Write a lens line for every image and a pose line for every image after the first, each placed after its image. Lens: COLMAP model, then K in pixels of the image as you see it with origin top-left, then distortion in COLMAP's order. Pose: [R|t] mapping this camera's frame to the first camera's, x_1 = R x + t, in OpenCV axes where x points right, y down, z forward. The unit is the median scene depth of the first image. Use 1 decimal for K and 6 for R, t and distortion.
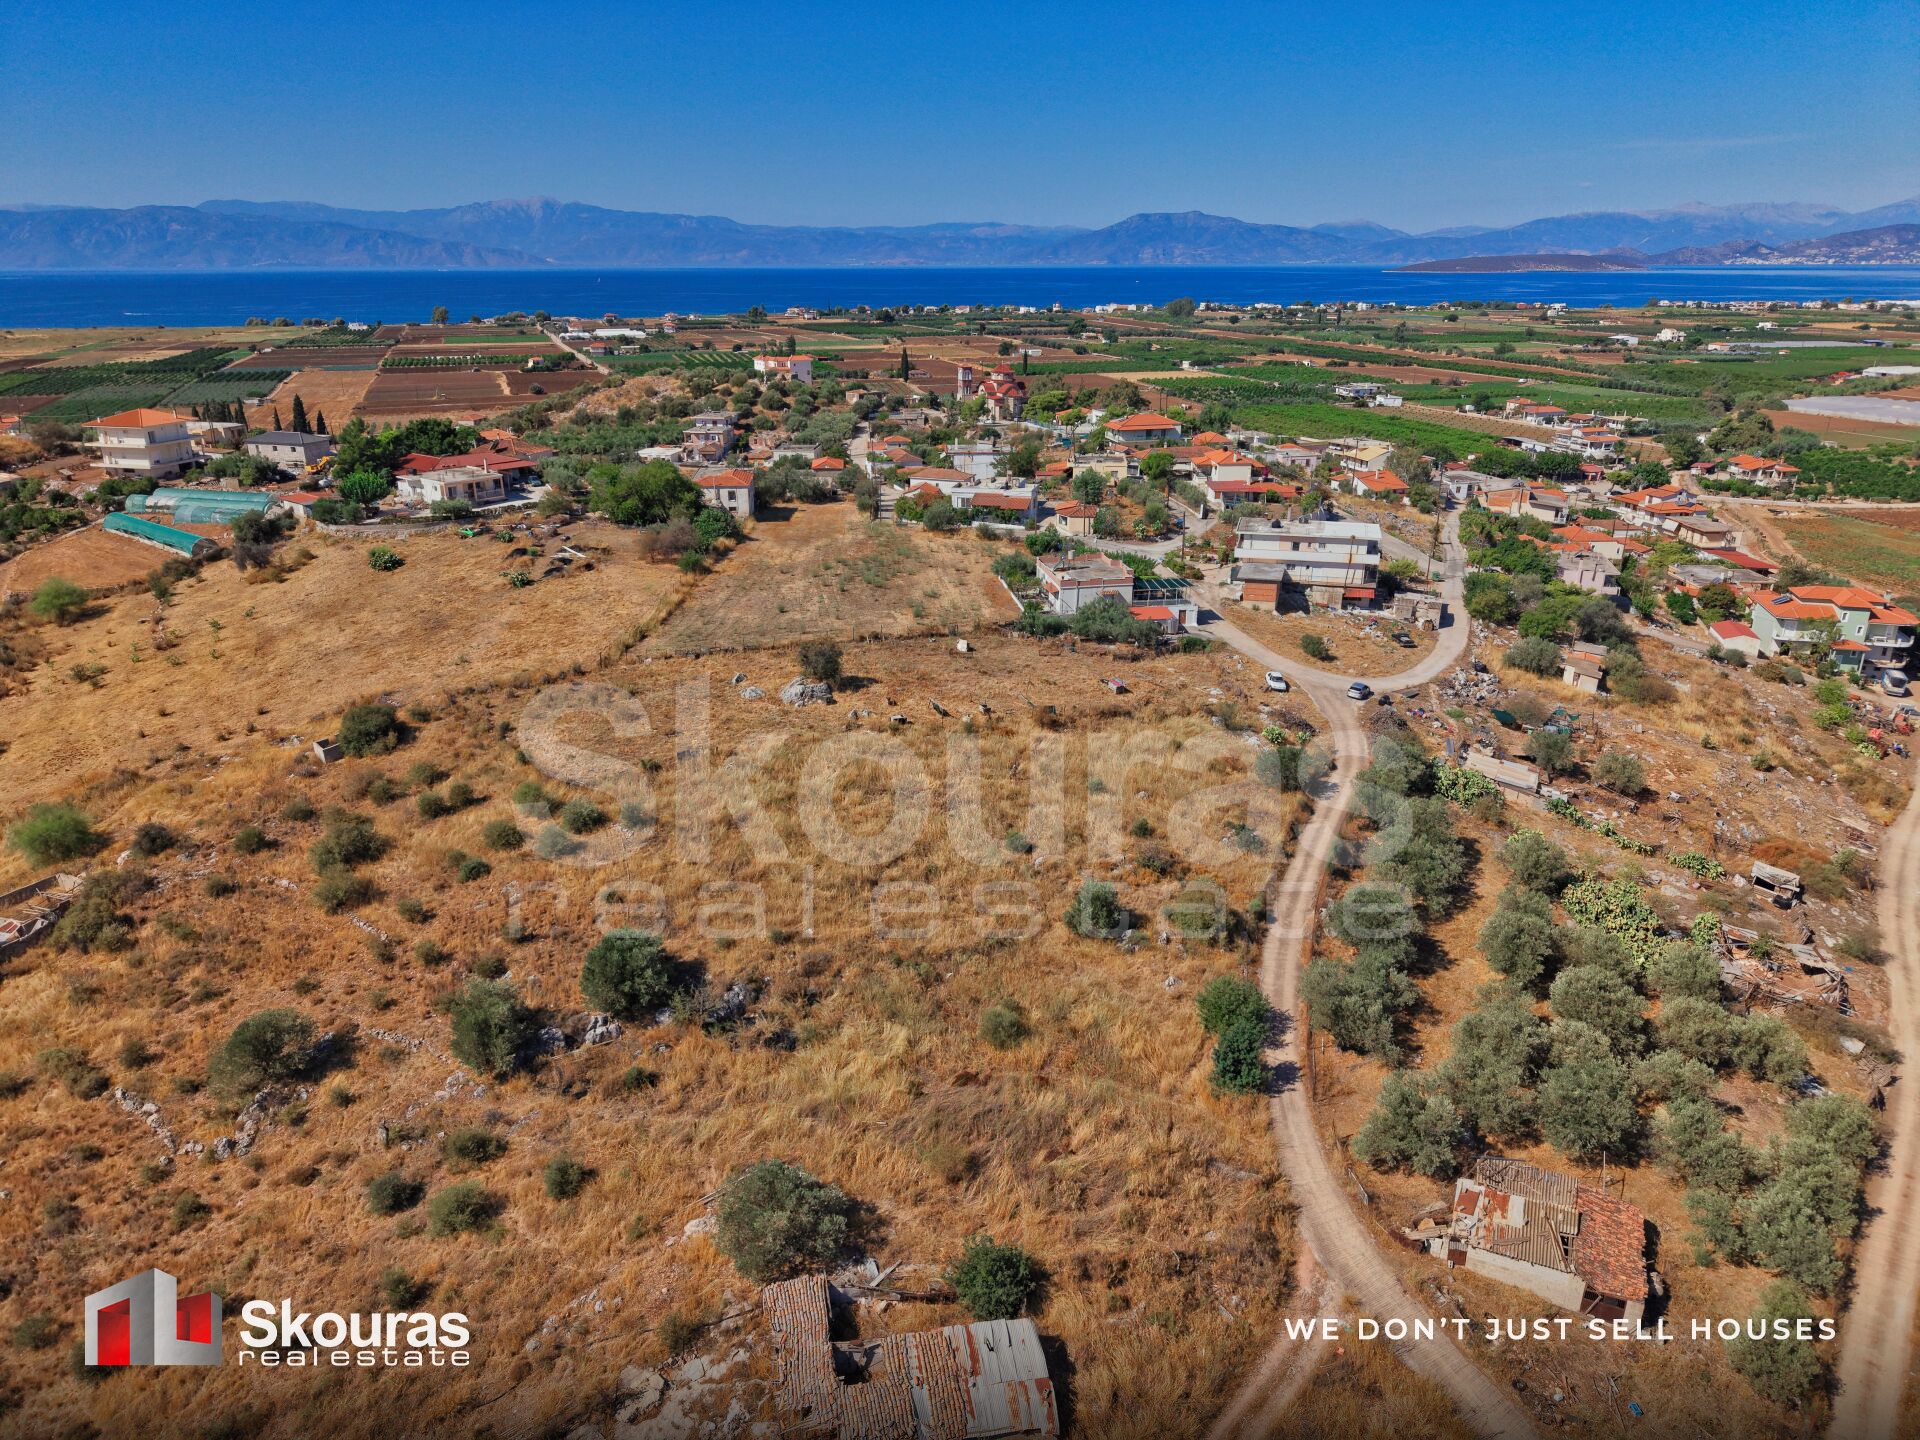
lens RADIAL K [[1280.1, 0, 961.2], [0, 1280.1, 734.9], [0, 0, 1]] dist [0.031958, -0.034461]
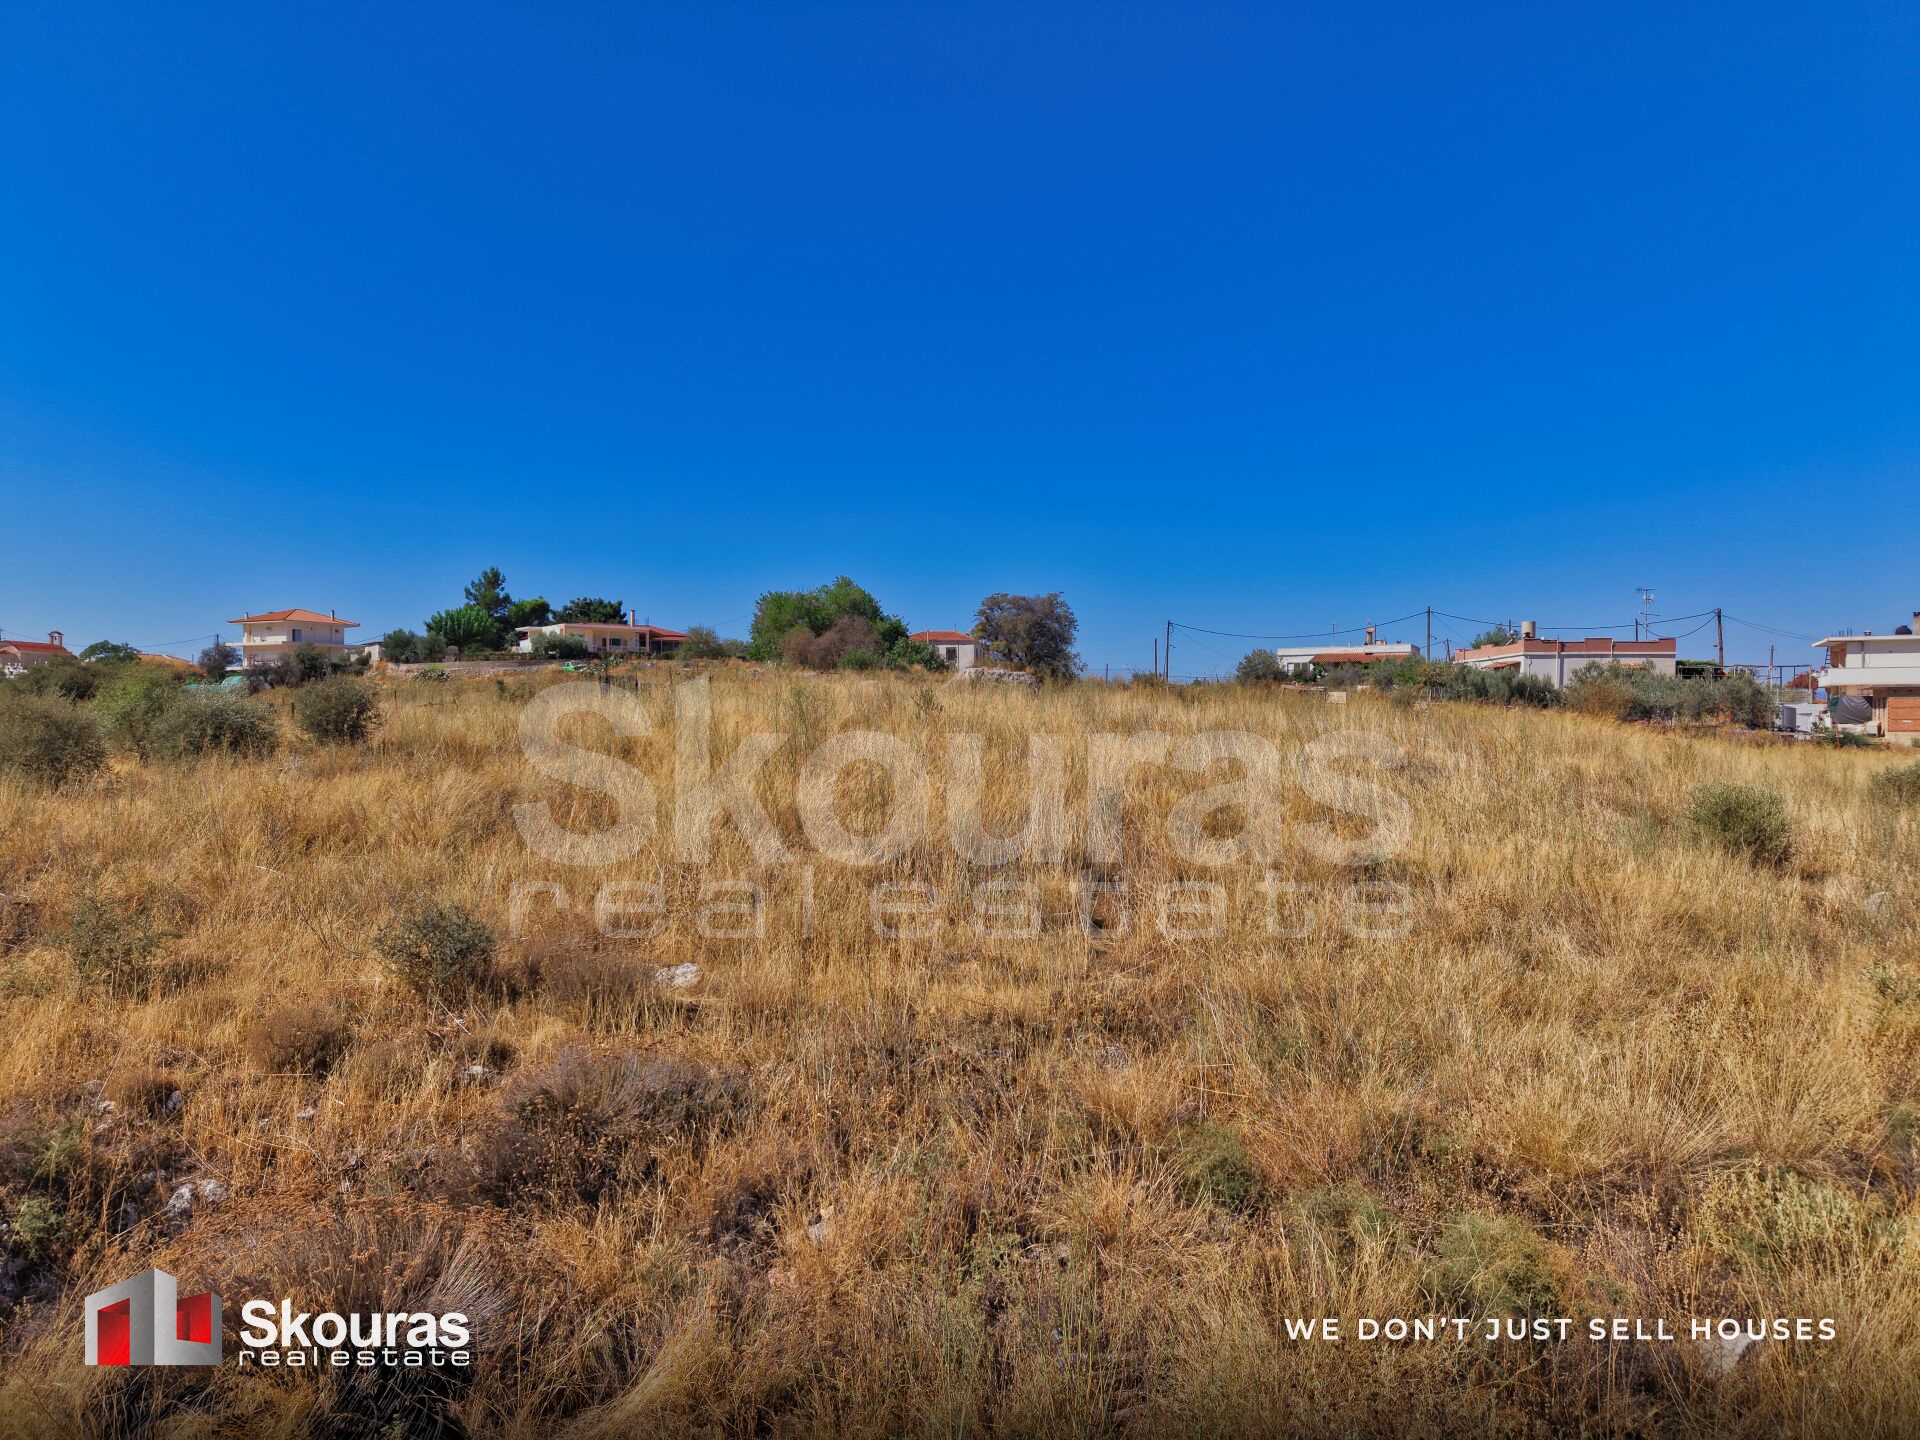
lens RADIAL K [[1280.1, 0, 966.2], [0, 1280.1, 765.5], [0, 0, 1]] dist [0.031958, -0.034461]
pose [[0.976037, 0.011044, -0.217322, -0.025178], [-0.078642, 0.949112, -0.304963, 0.090312], [0.202895, 0.314746, 0.927237, 0.437284]]
